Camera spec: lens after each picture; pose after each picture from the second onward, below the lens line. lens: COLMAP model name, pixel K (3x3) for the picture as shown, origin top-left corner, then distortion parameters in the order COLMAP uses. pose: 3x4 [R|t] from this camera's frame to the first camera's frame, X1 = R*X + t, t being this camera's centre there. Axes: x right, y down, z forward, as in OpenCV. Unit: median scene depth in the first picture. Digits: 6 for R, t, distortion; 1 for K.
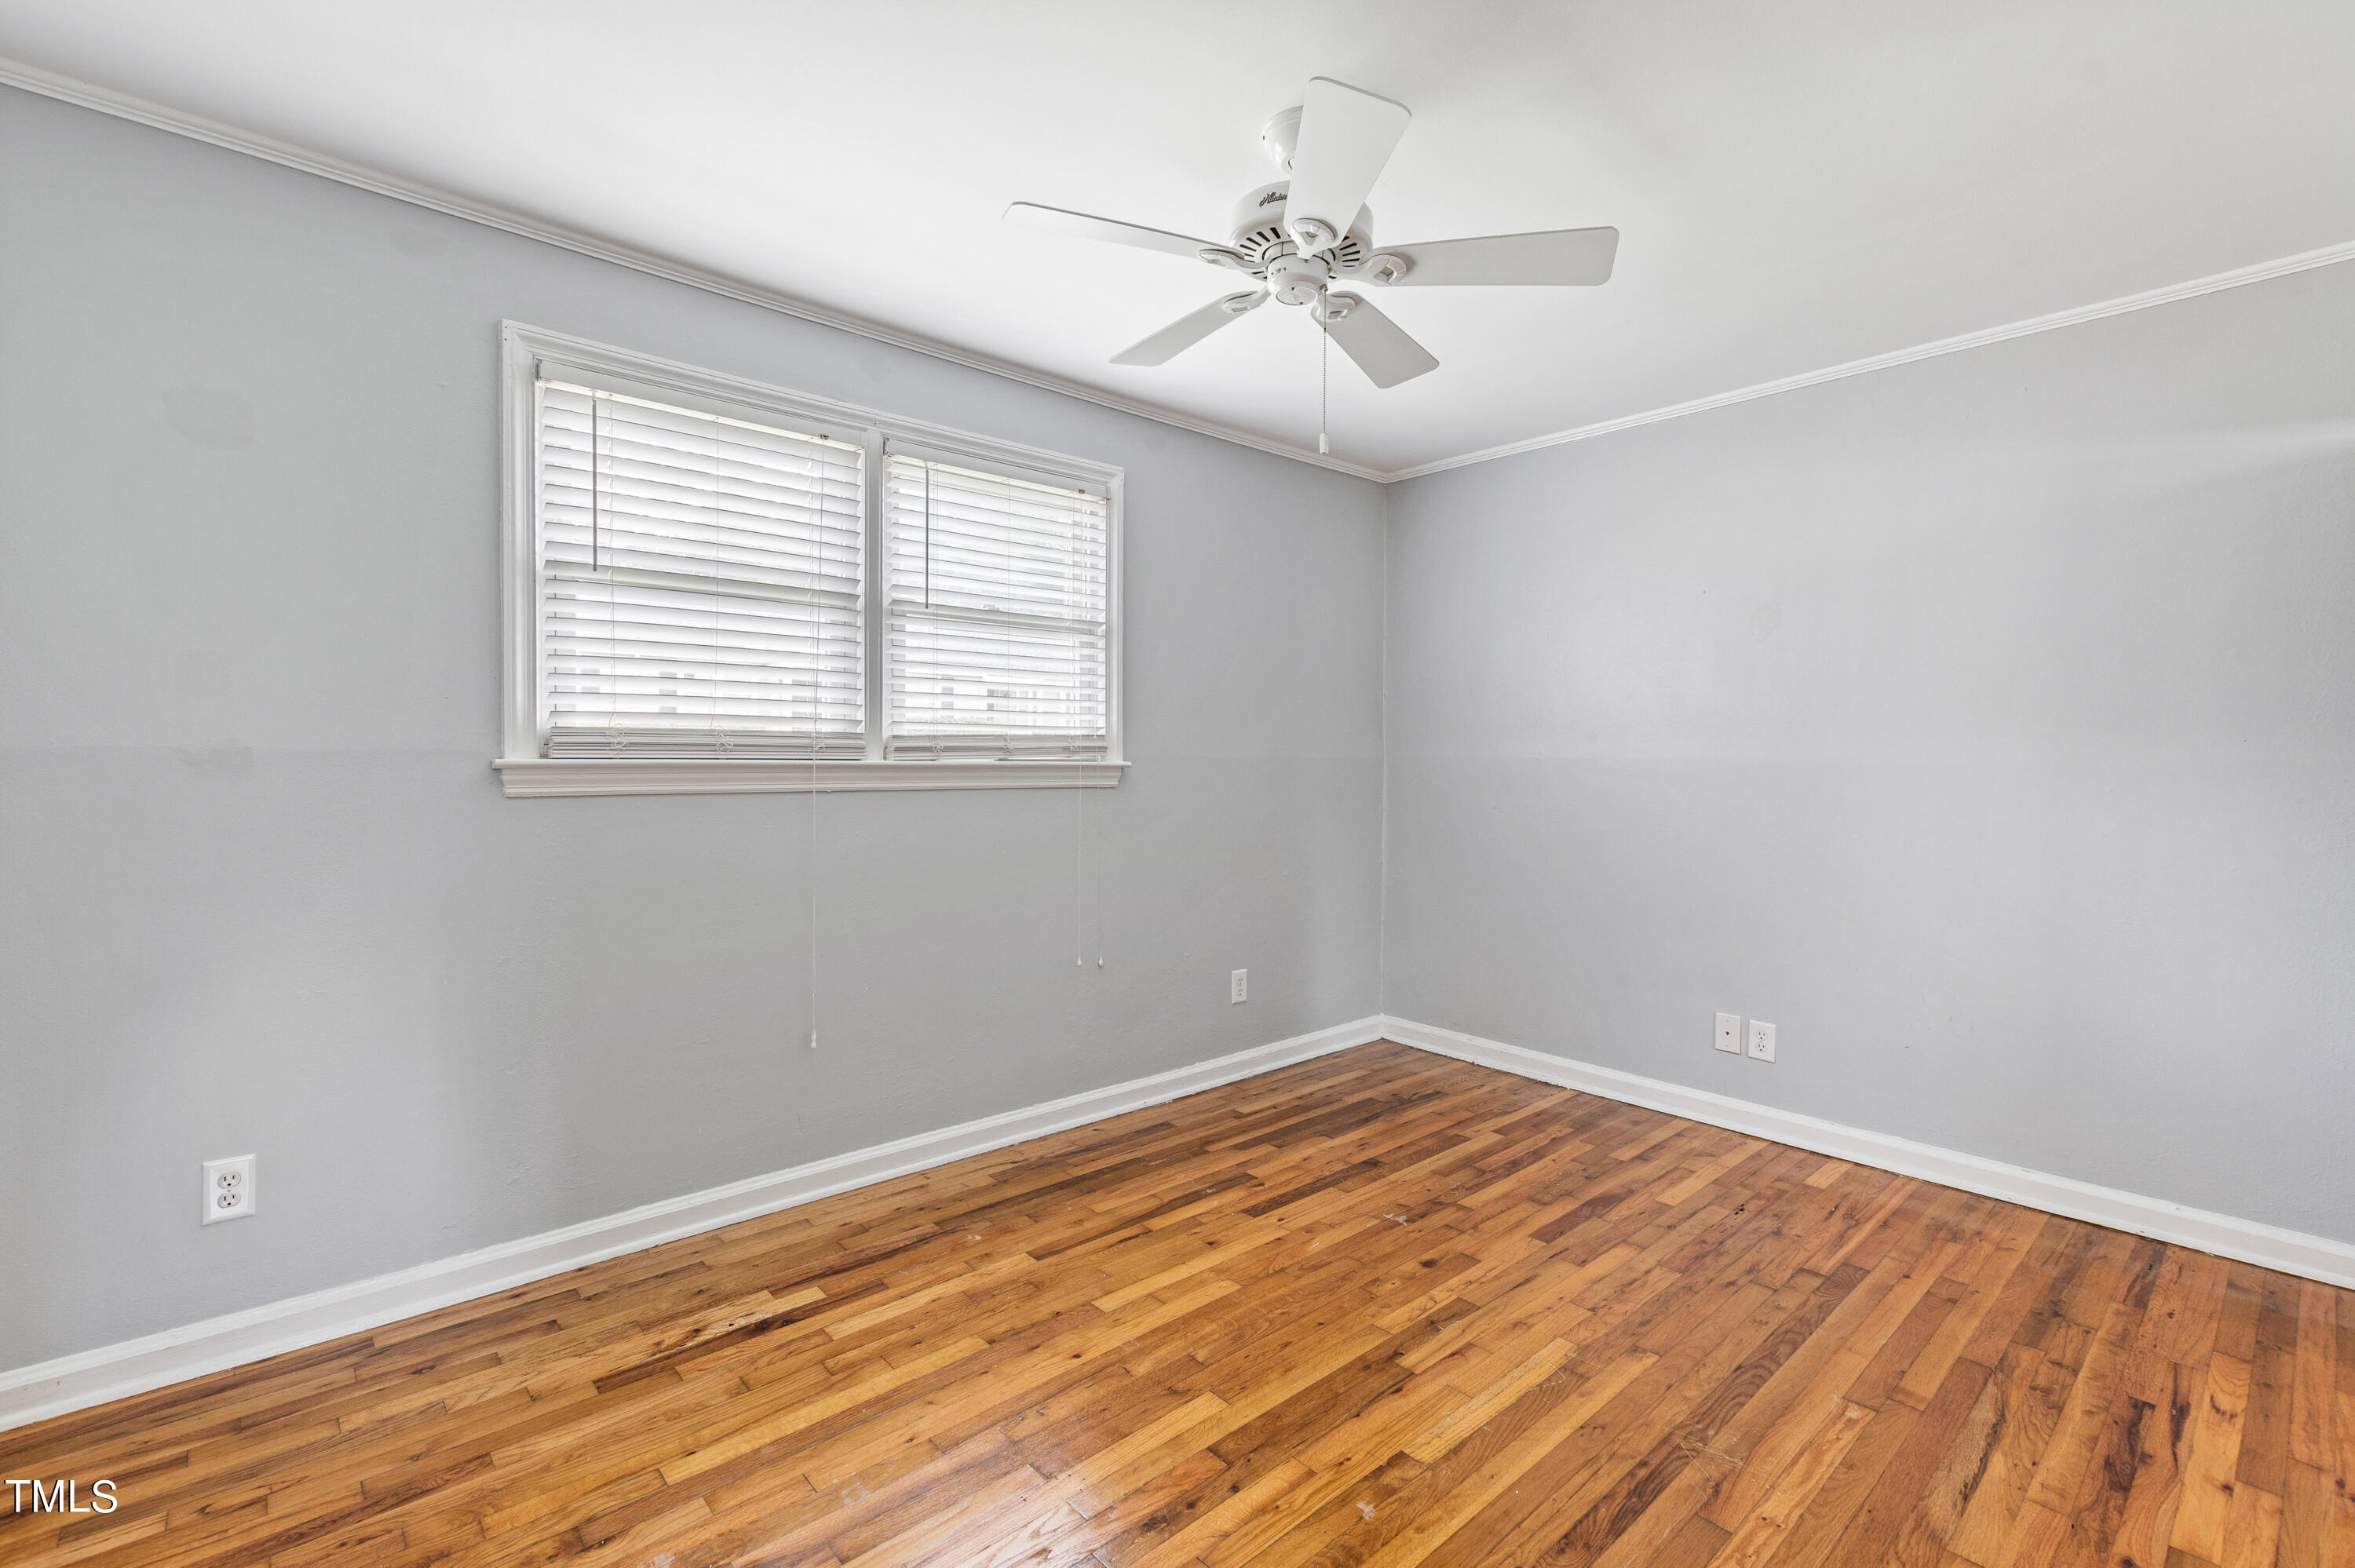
lens RADIAL K [[1066.0, 0, 1179.7], [0, 1066.0, 775.1], [0, 0, 1]] dist [-0.003263, -0.000857]
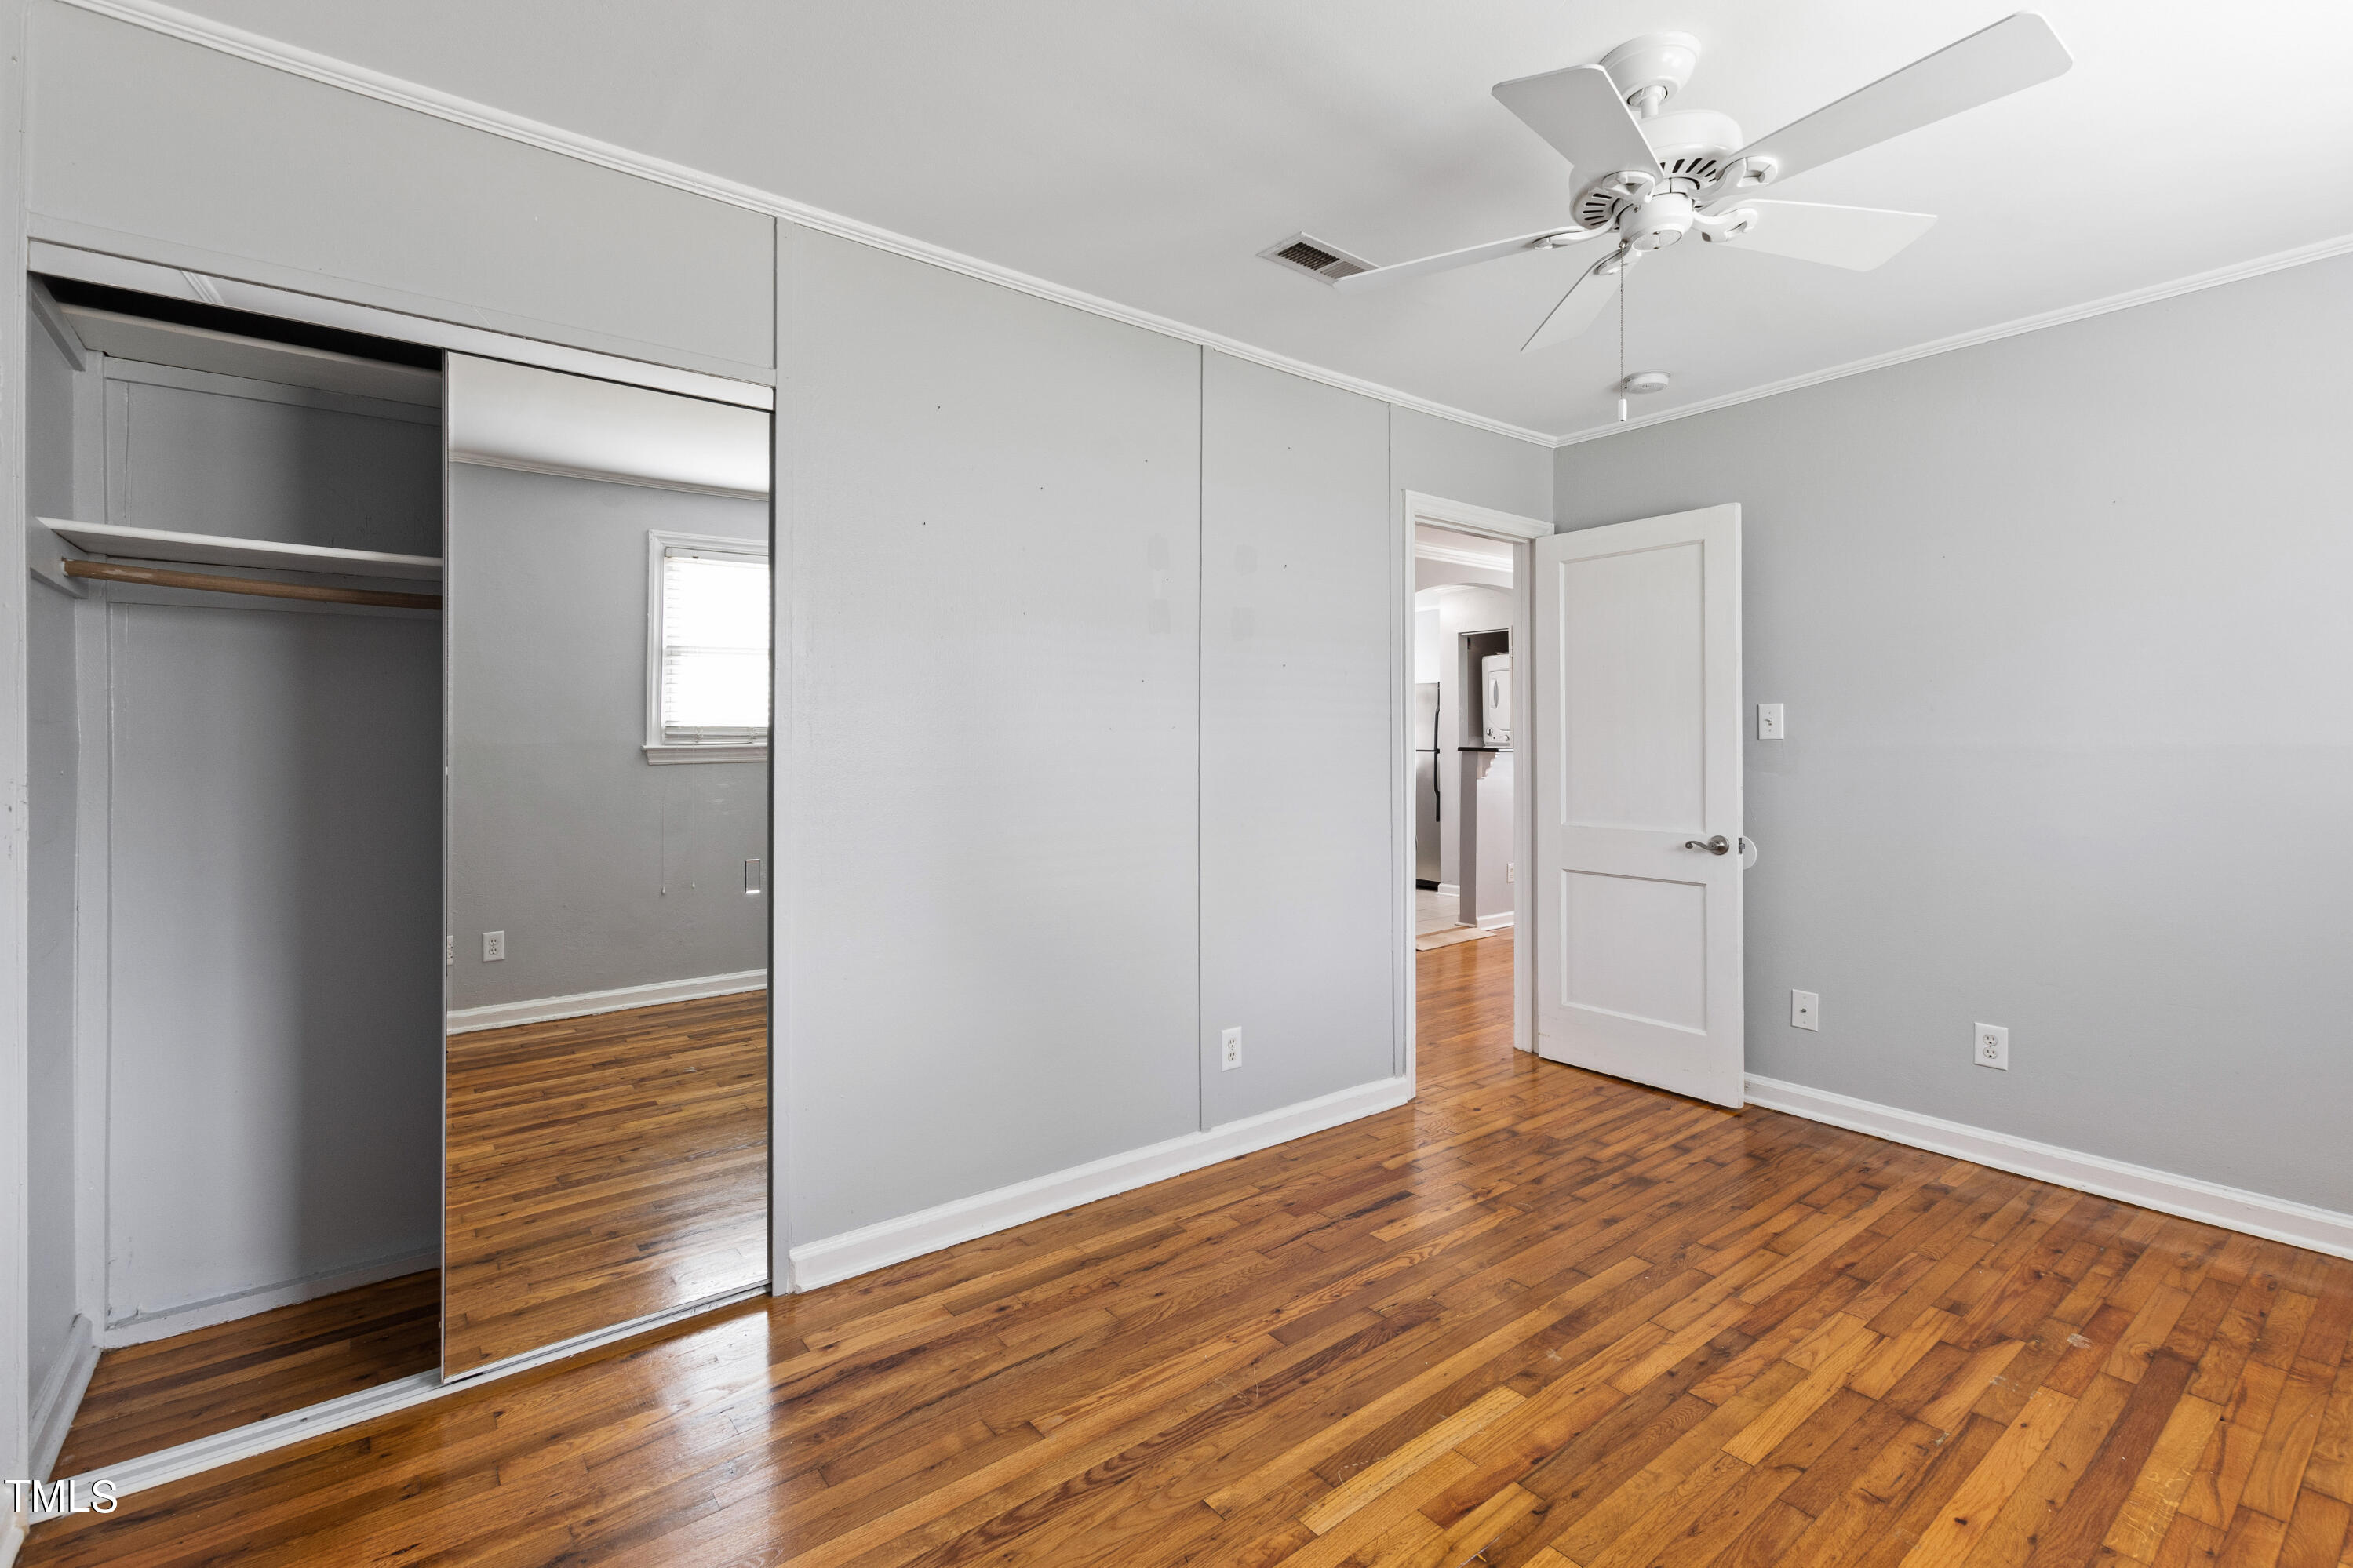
lens RADIAL K [[1065.1, 0, 1174.8], [0, 1065.1, 765.6], [0, 0, 1]] dist [-0.003263, -0.000857]
pose [[-0.997332, -0.006714, 0.072693, 0.484253], [-0.004140, 0.999361, 0.035499, -0.034890], [-0.072885, 0.035104, -0.996722, 2.050672]]
